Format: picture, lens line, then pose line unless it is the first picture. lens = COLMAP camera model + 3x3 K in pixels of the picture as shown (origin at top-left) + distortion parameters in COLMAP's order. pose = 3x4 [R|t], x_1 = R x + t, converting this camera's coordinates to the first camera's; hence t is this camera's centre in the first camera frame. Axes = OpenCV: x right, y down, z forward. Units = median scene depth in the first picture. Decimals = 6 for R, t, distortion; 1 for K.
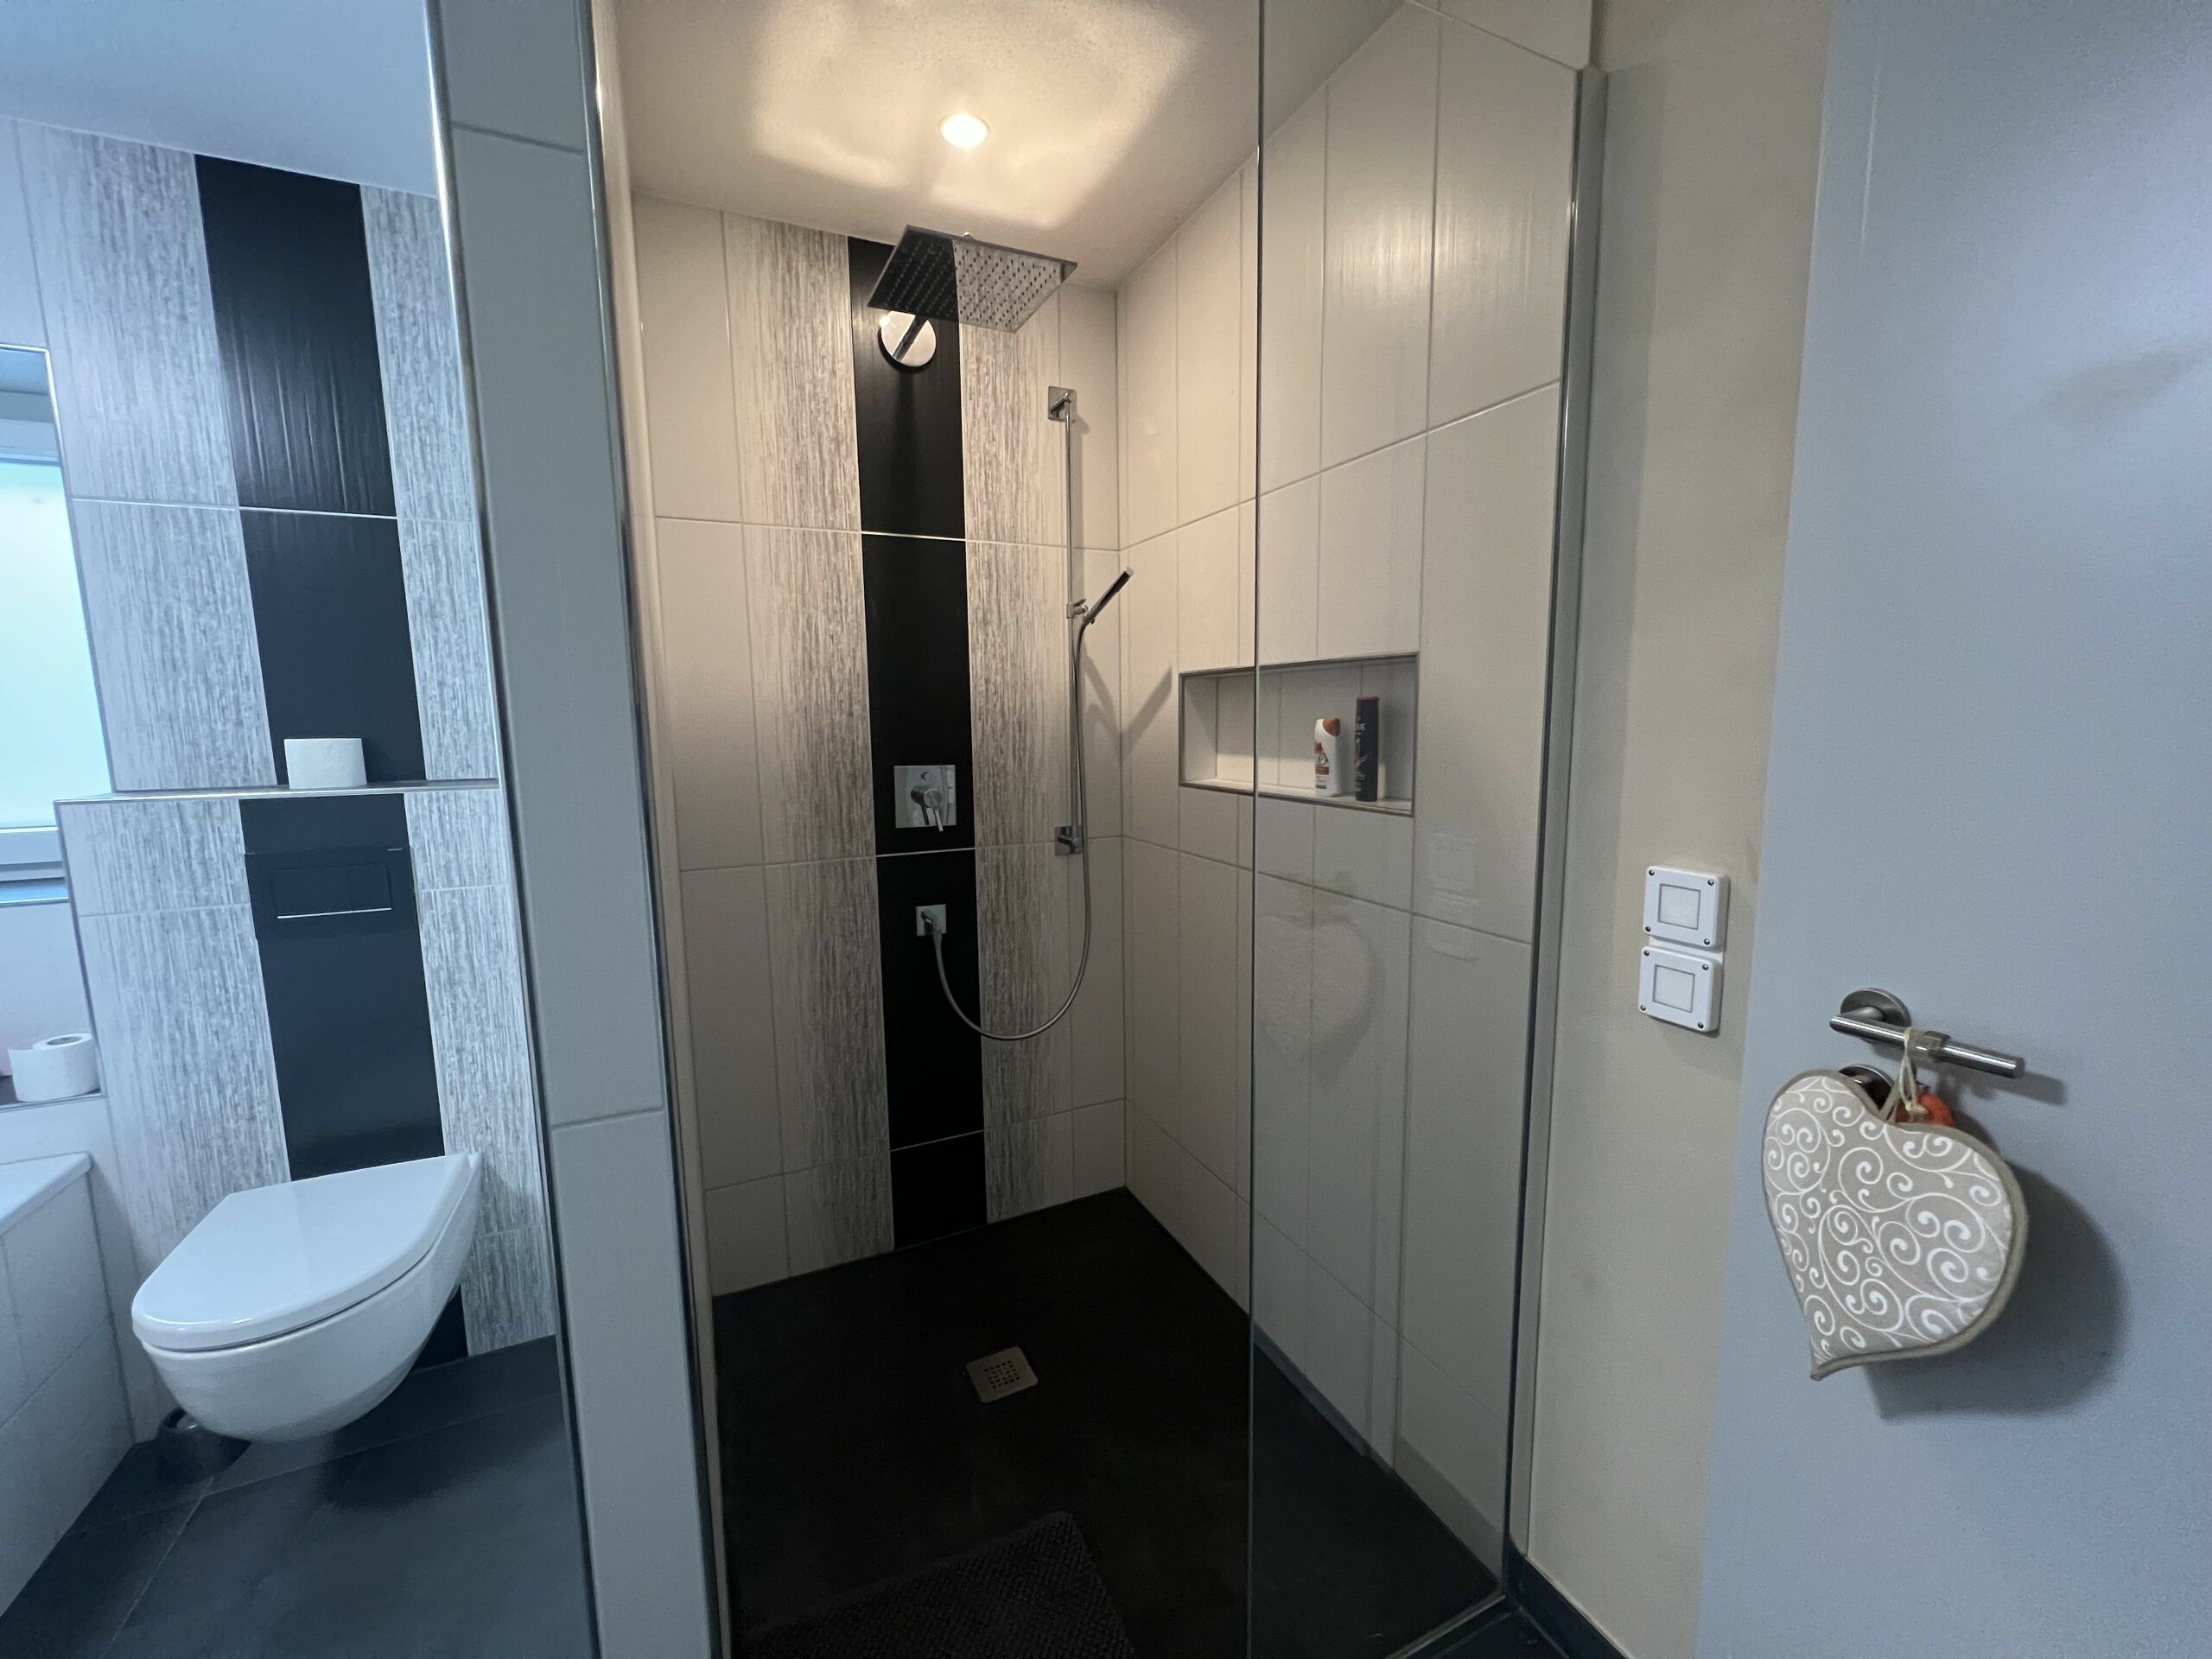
lens RADIAL K [[881.0, 0, 1100.8], [0, 881.0, 829.8], [0, 0, 1]] dist [-0.002539, -0.000263]
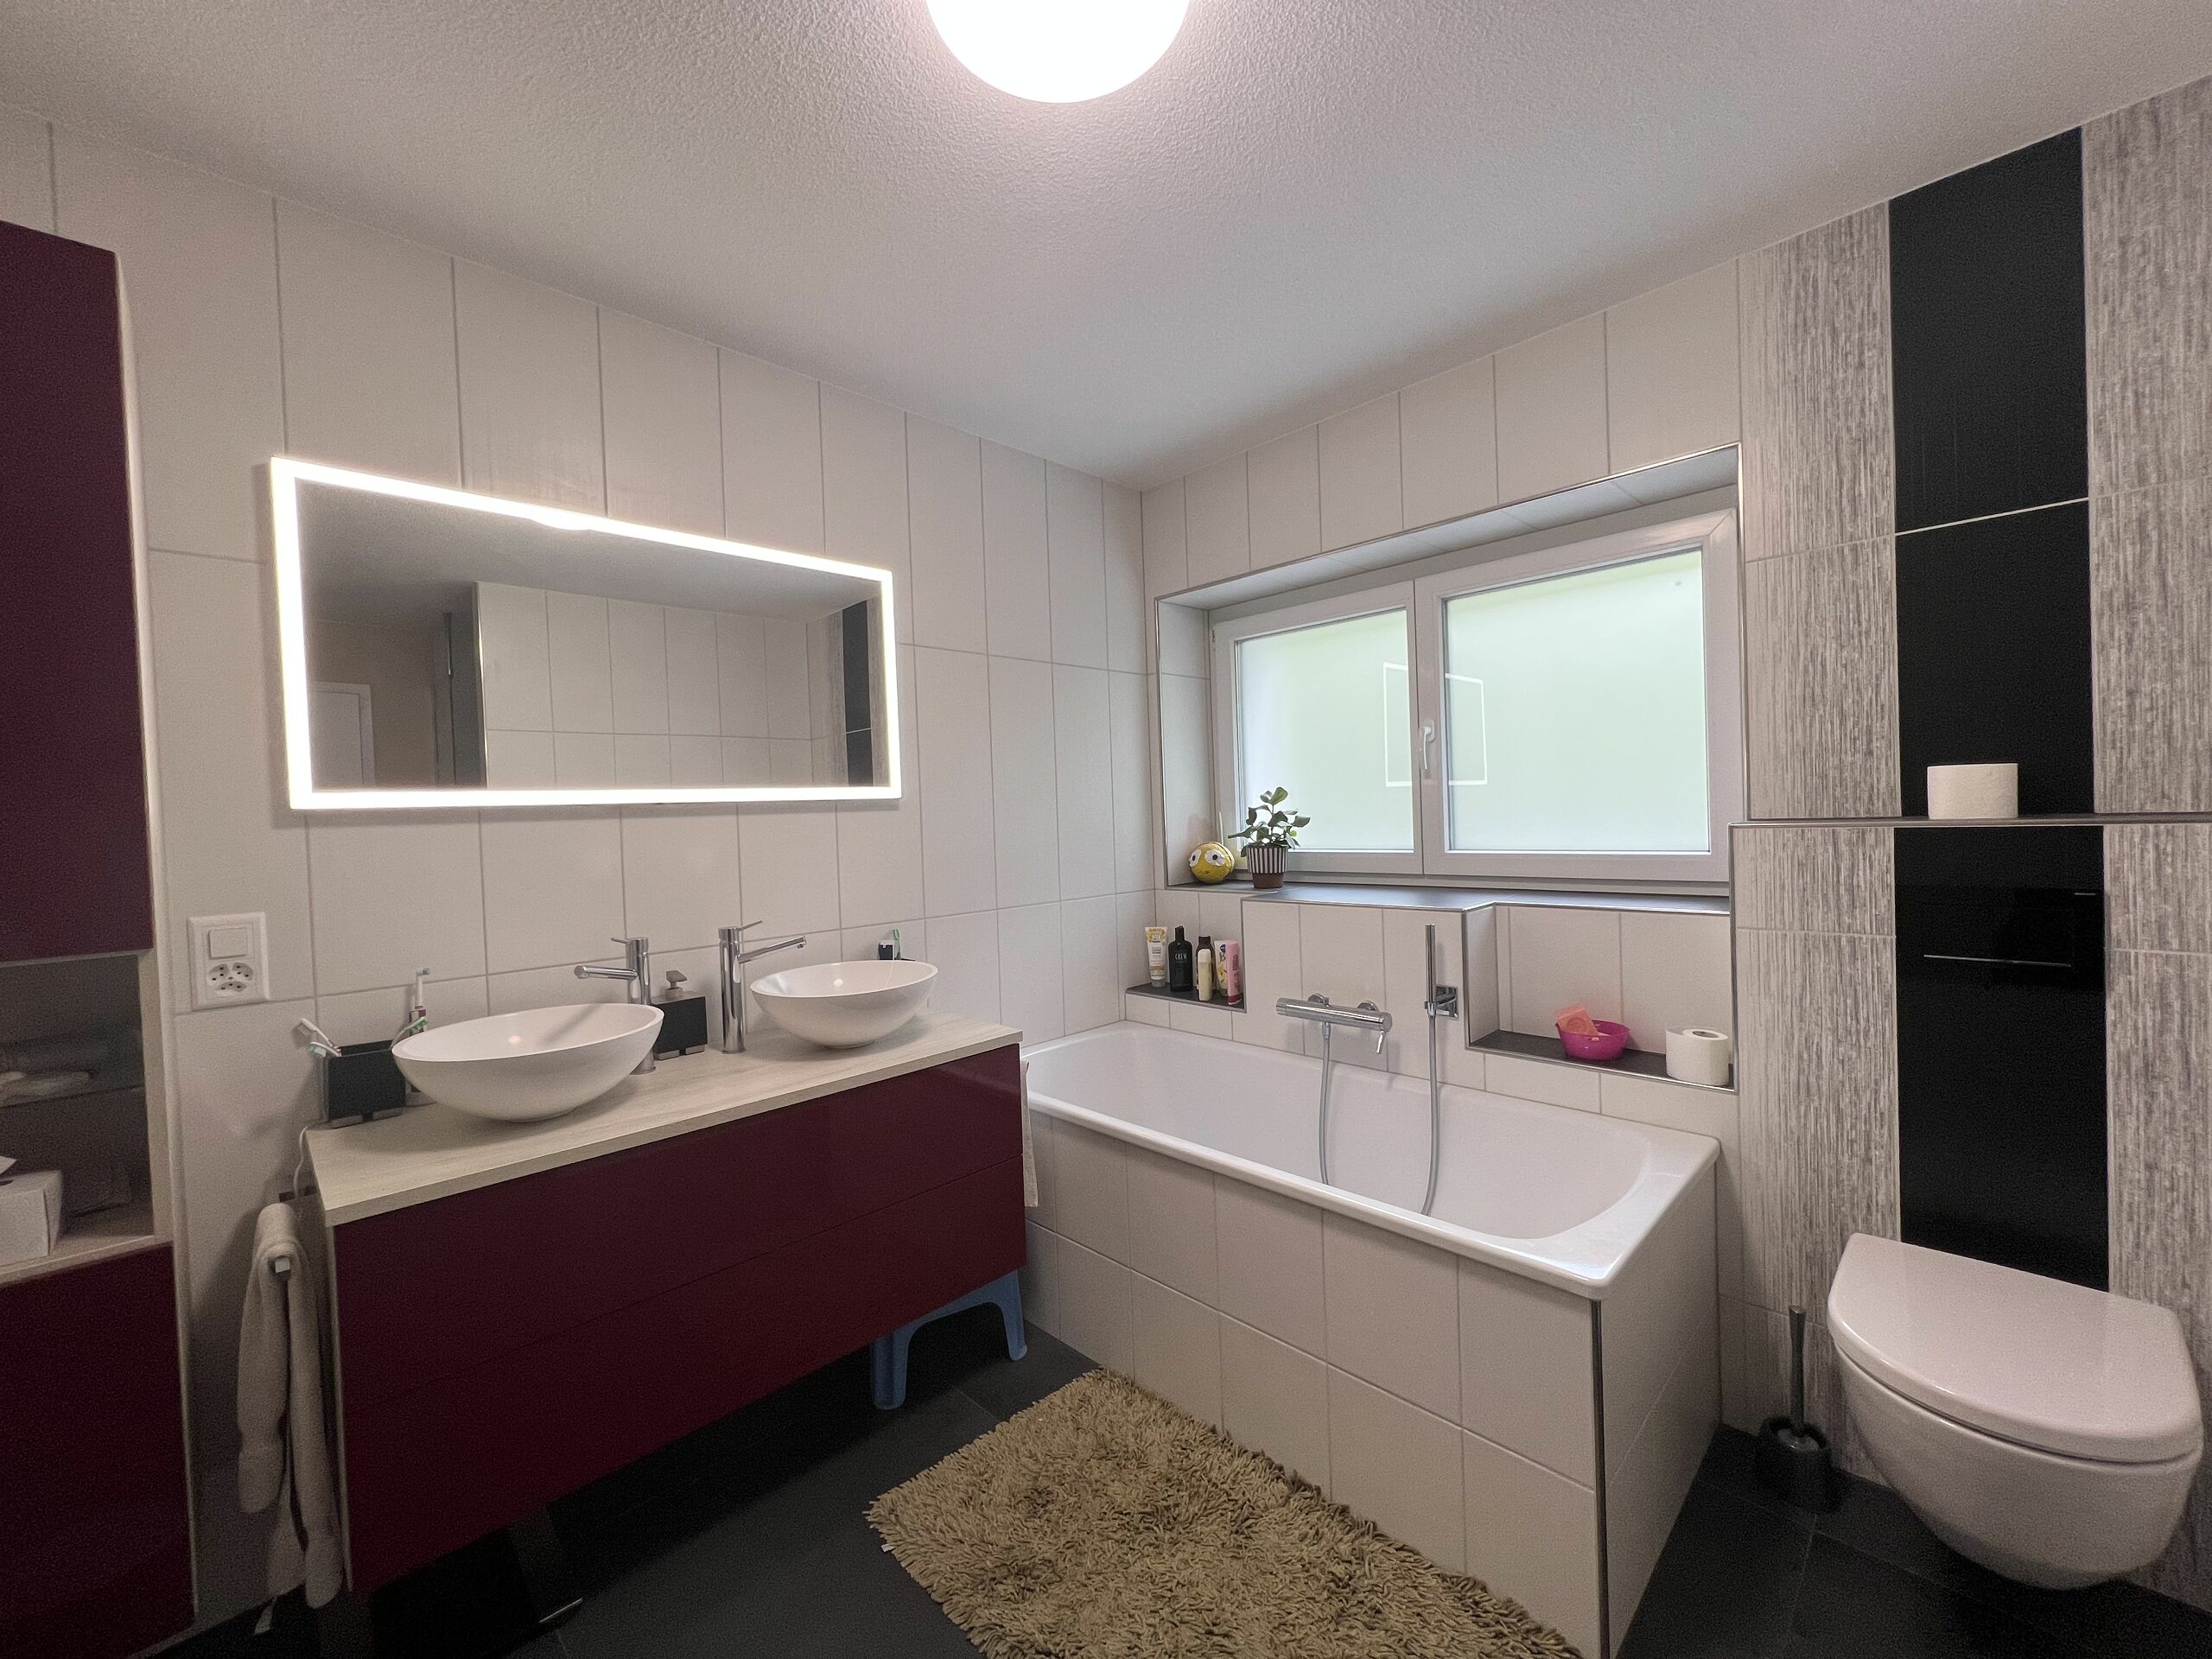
lens RADIAL K [[881.0, 0, 1097.8], [0, 881.0, 827.9], [0, 0, 1]] dist [-0.002539, -0.000263]
pose [[0.328532, 0.017002, -0.944340, -0.342434], [-0.087898, 0.996049, -0.012647, 0.053108], [0.940394, 0.087160, 0.328728, -0.139272]]
